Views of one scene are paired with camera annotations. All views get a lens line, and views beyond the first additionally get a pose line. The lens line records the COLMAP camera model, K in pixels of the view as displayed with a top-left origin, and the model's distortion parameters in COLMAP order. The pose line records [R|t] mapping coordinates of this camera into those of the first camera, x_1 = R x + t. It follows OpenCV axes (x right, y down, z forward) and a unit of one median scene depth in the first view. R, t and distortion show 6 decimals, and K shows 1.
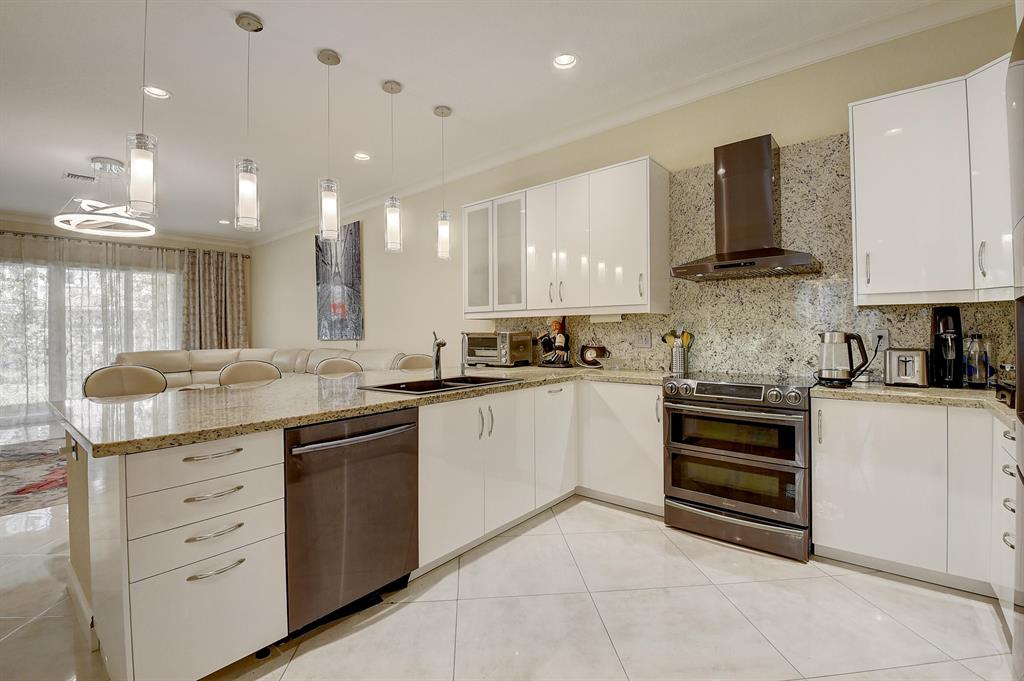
lens RADIAL K [[450.2, 0, 506.1], [0, 450.2, 329.4], [0, 0, 1]] dist [-0.006132, -0.011529]
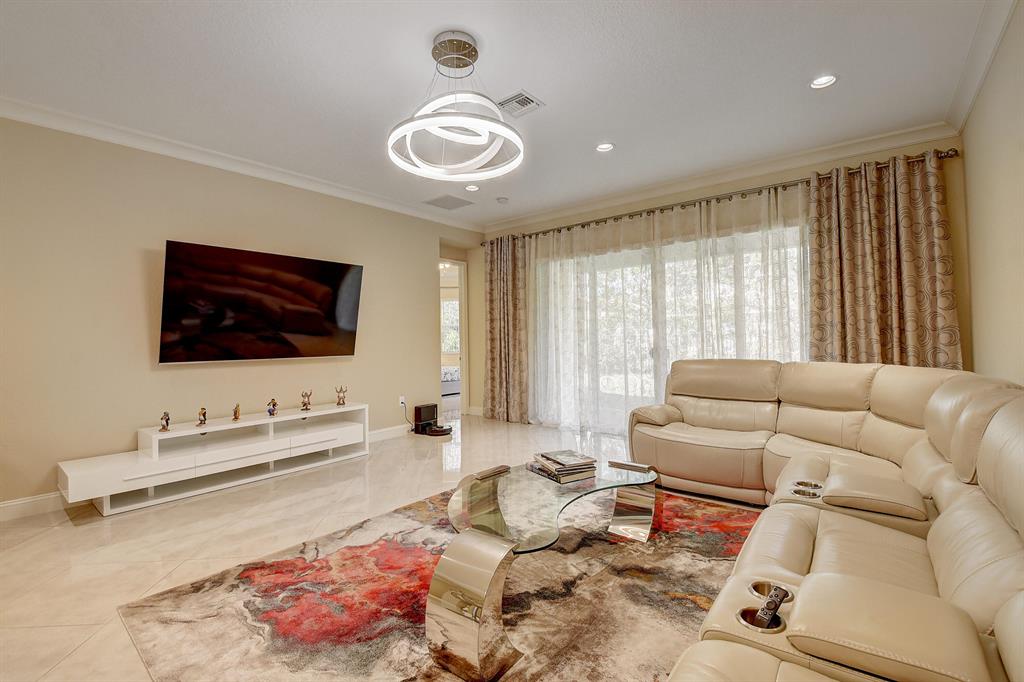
lens RADIAL K [[450.2, 0, 501.4], [0, 450.2, 332.3], [0, 0, 1]] dist [-0.006132, -0.011529]
pose [[0.022394, 0.001092, -0.999749, -0.394140], [0.026235, 0.999654, 0.001680, 0.005410], [0.999405, -0.026266, 0.022358, 1.378964]]
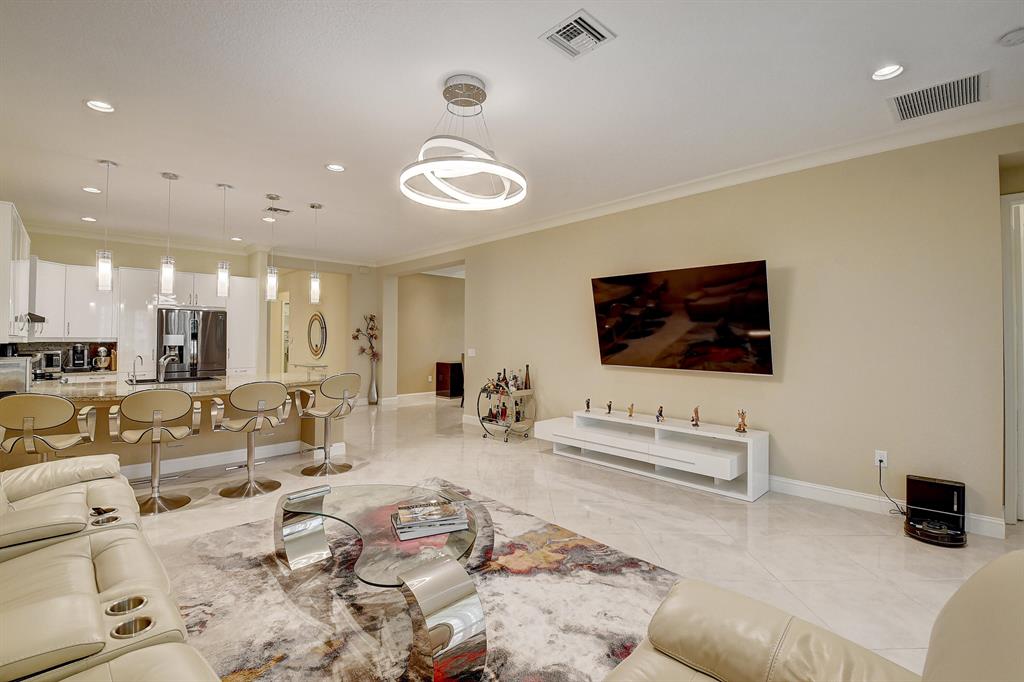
lens RADIAL K [[450.2, 0, 512.6], [0, 450.2, 329.3], [0, 0, 1]] dist [-0.006132, -0.011529]
pose [[-0.995944, 0.013220, 0.088995, -1.343330], [0.010622, 0.999505, -0.029602, -0.018310], [-0.089342, -0.028537, -0.995592, 2.147992]]
